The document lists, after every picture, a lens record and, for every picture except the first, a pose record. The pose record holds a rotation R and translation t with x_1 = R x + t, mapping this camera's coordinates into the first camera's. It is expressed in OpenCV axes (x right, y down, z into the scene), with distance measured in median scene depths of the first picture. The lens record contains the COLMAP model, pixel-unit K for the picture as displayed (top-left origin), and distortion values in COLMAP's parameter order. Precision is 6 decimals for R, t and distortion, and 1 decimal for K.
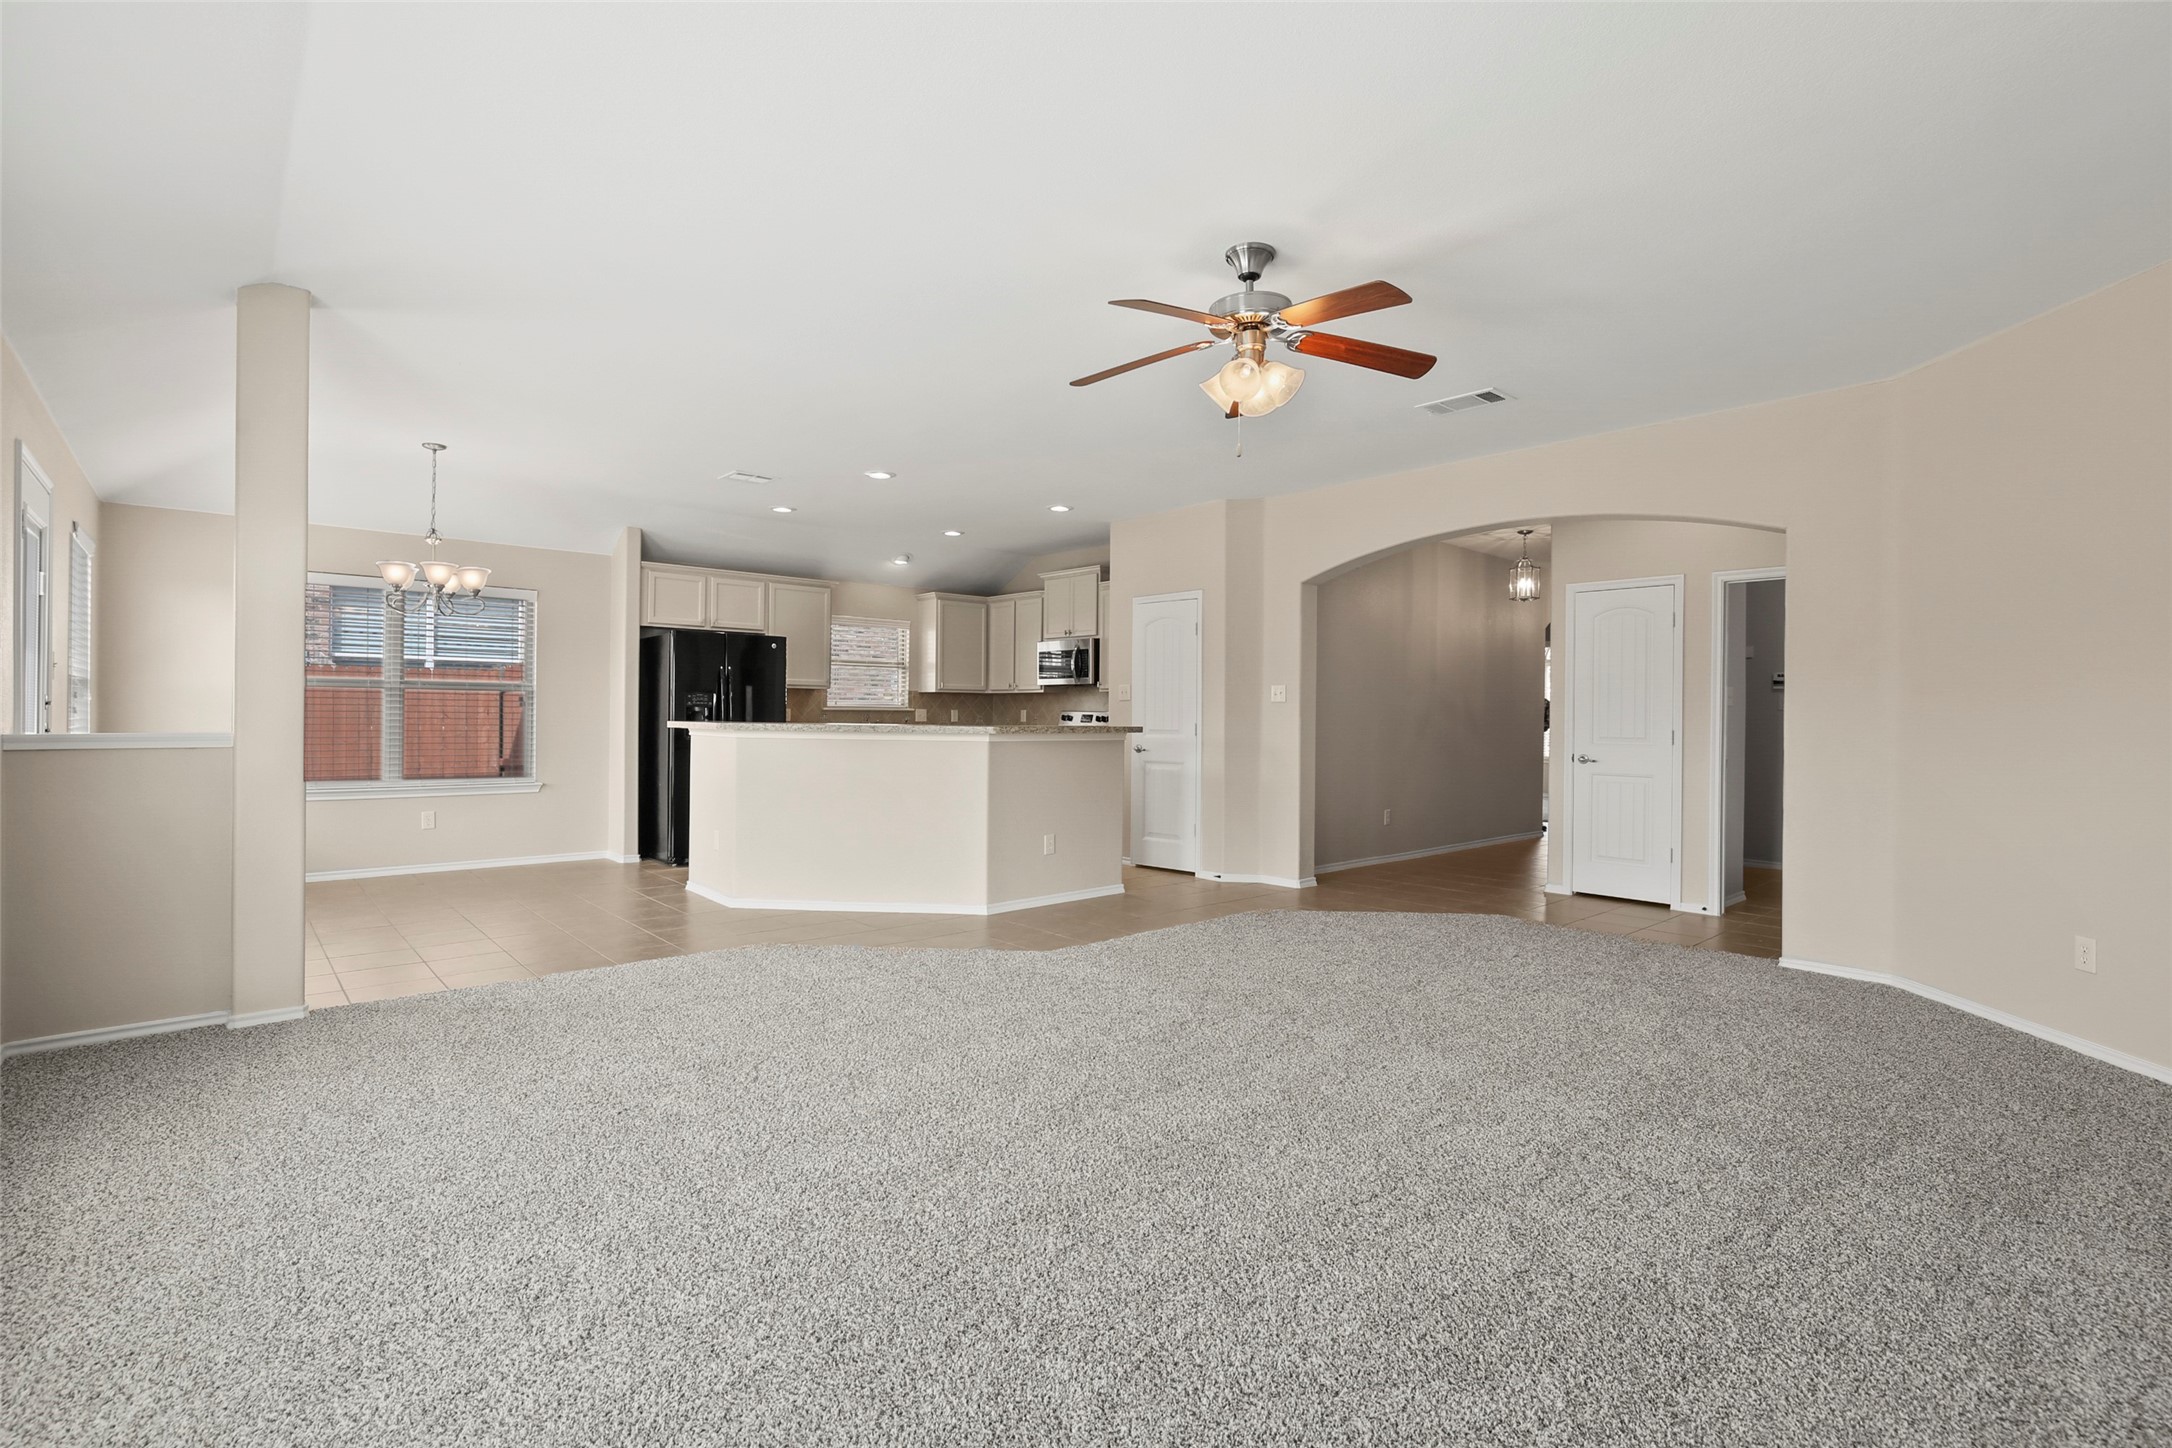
lens RADIAL K [[1002.0, 0, 1088.1], [0, 1002.0, 711.2], [0, 0, 1]] dist [-0.013370, 0.005103]
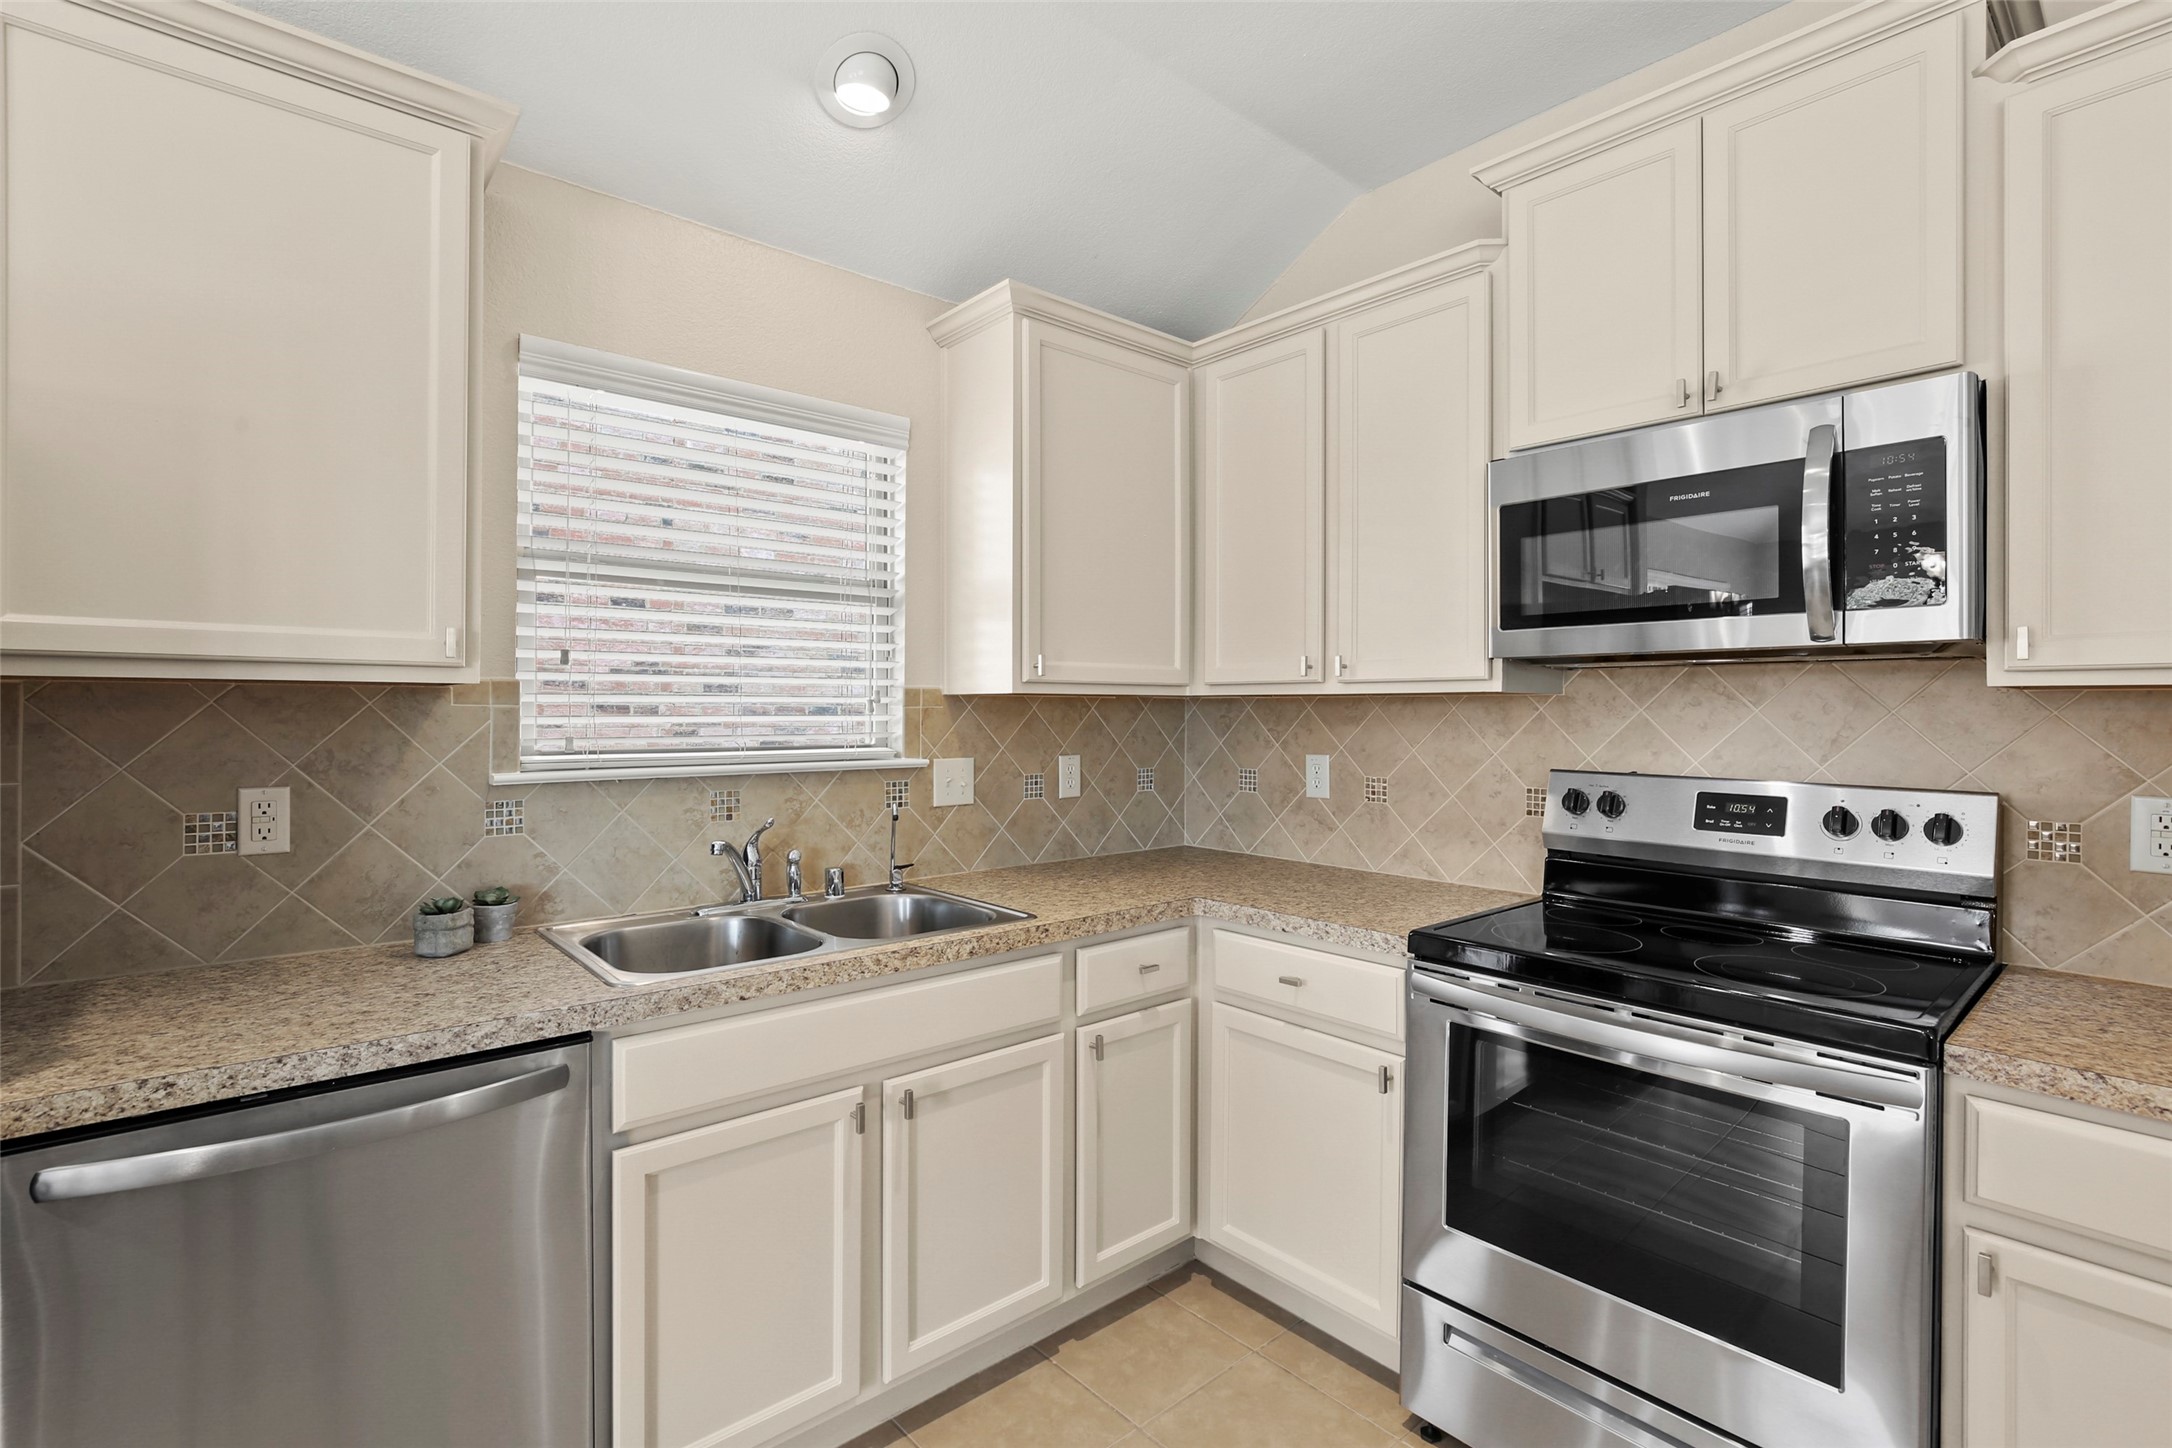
lens RADIAL K [[1002.0, 0, 1084.8], [0, 1002.0, 709.5], [0, 0, 1]] dist [-0.013370, 0.005103]
pose [[0.999973, -0.007303, -0.001018, -0.157696], [0.007307, 0.999961, 0.004985, -0.019312], [0.000982, -0.004992, 0.999987, 0.880997]]
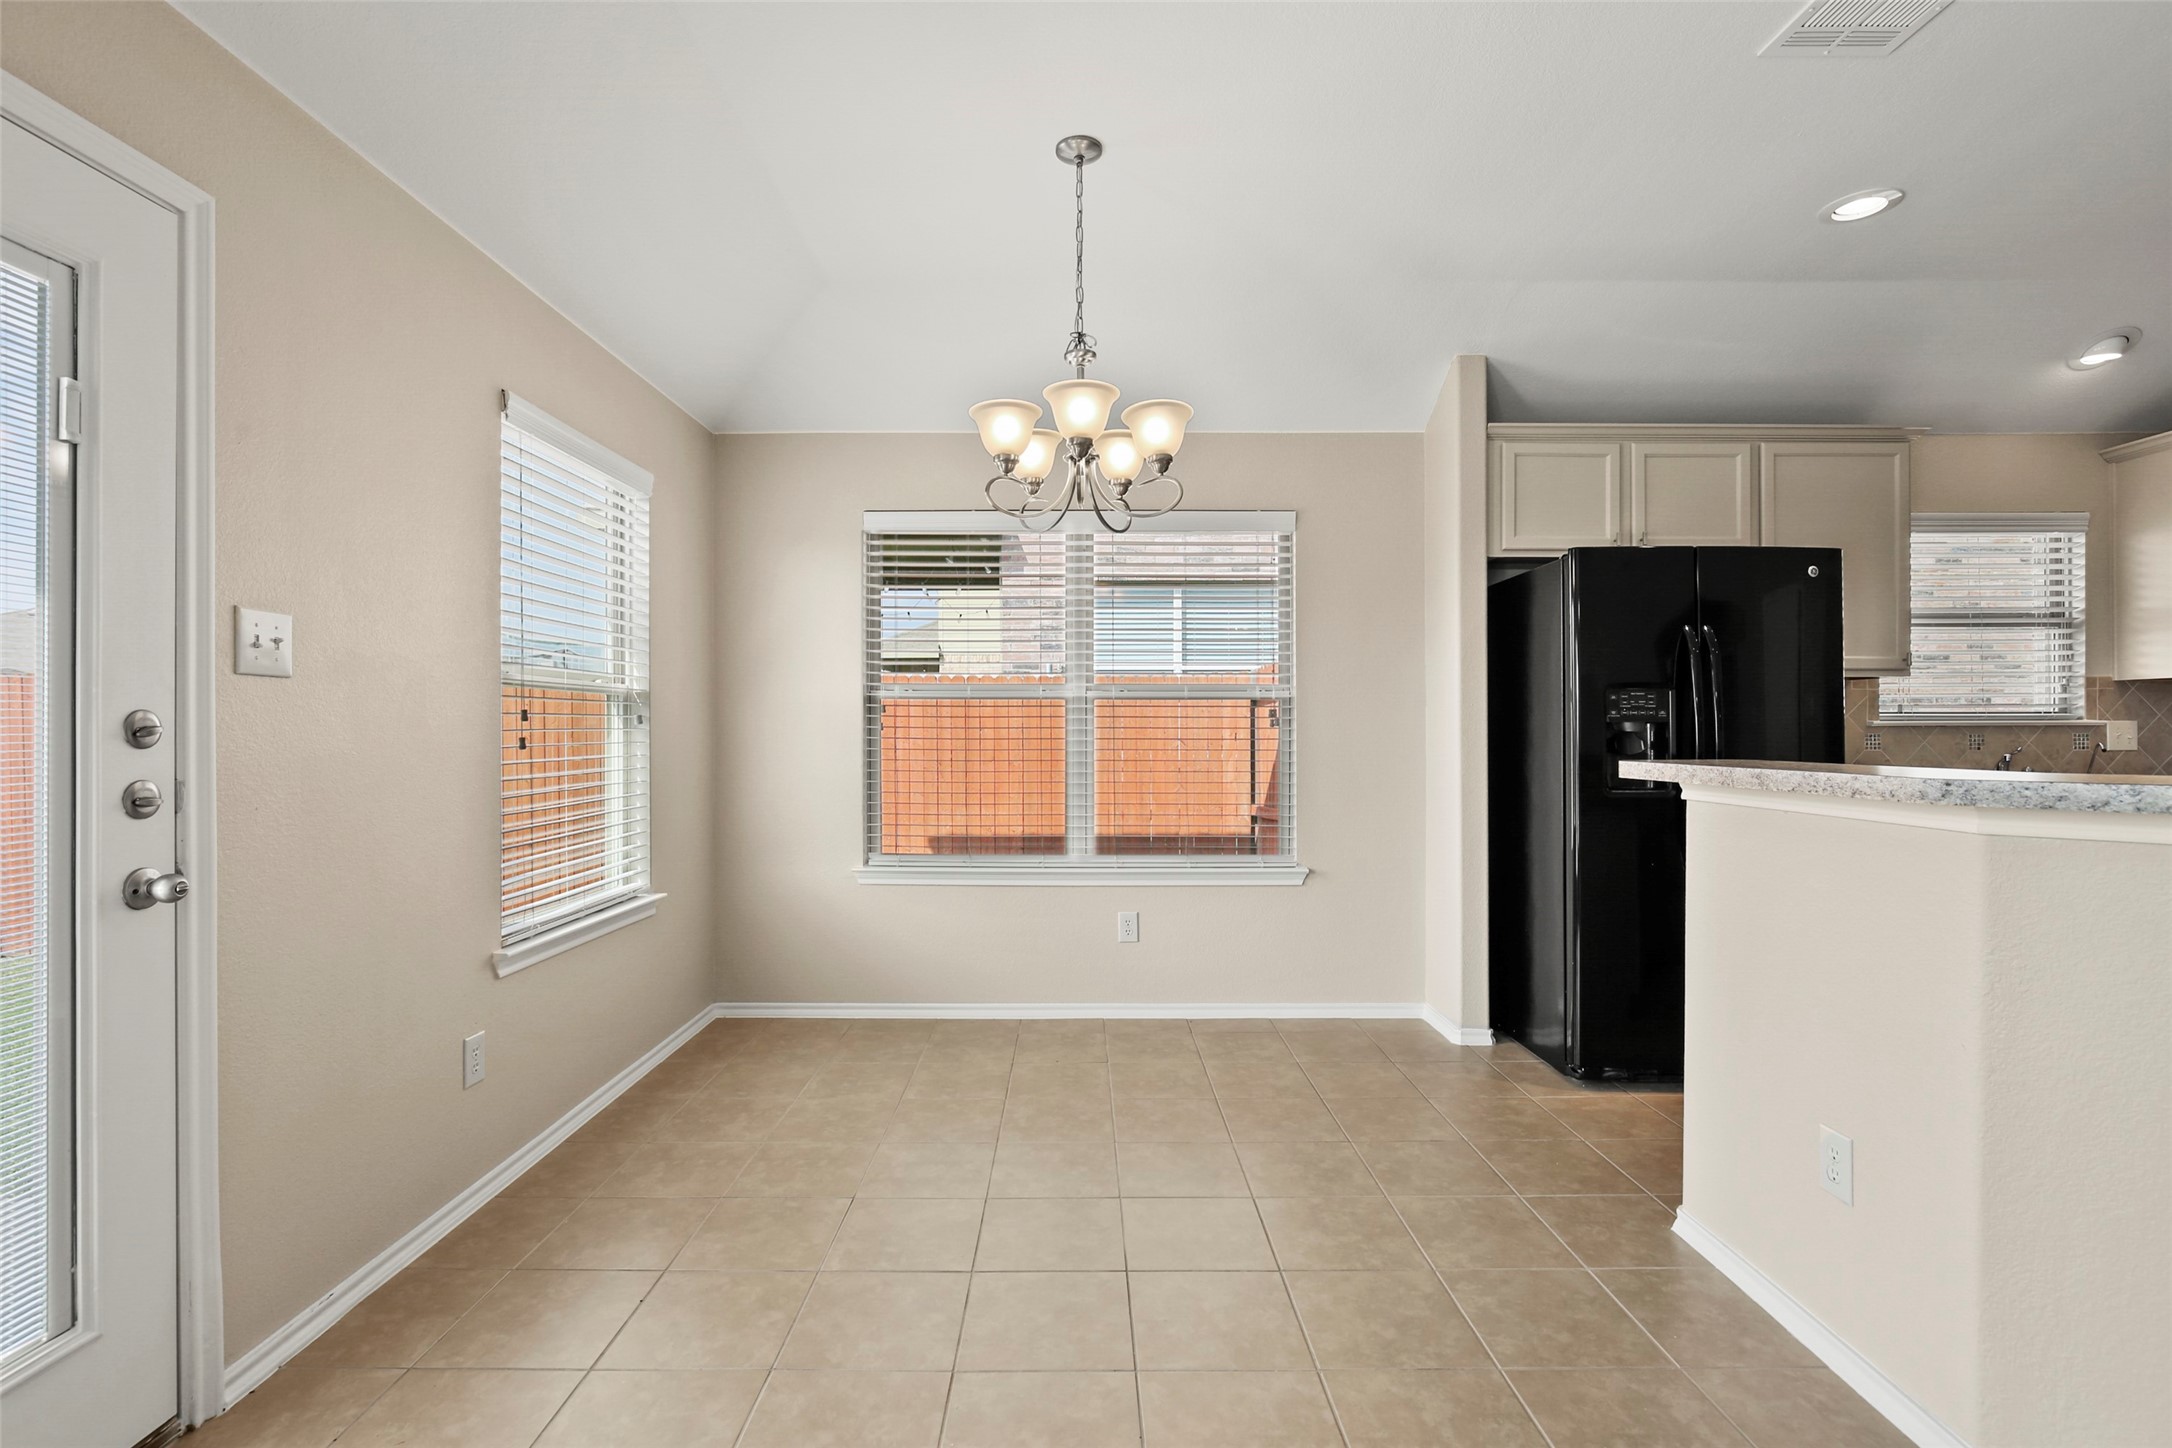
lens RADIAL K [[1002.0, 0, 1091.2], [0, 1002.0, 730.2], [0, 0, 1]] dist [-0.013370, 0.005103]
pose [[0.756300, -0.012484, -0.654106, -0.264375], [0.013354, 0.999904, -0.003644, -0.002900], [0.654088, -0.005979, 0.756394, 0.483594]]
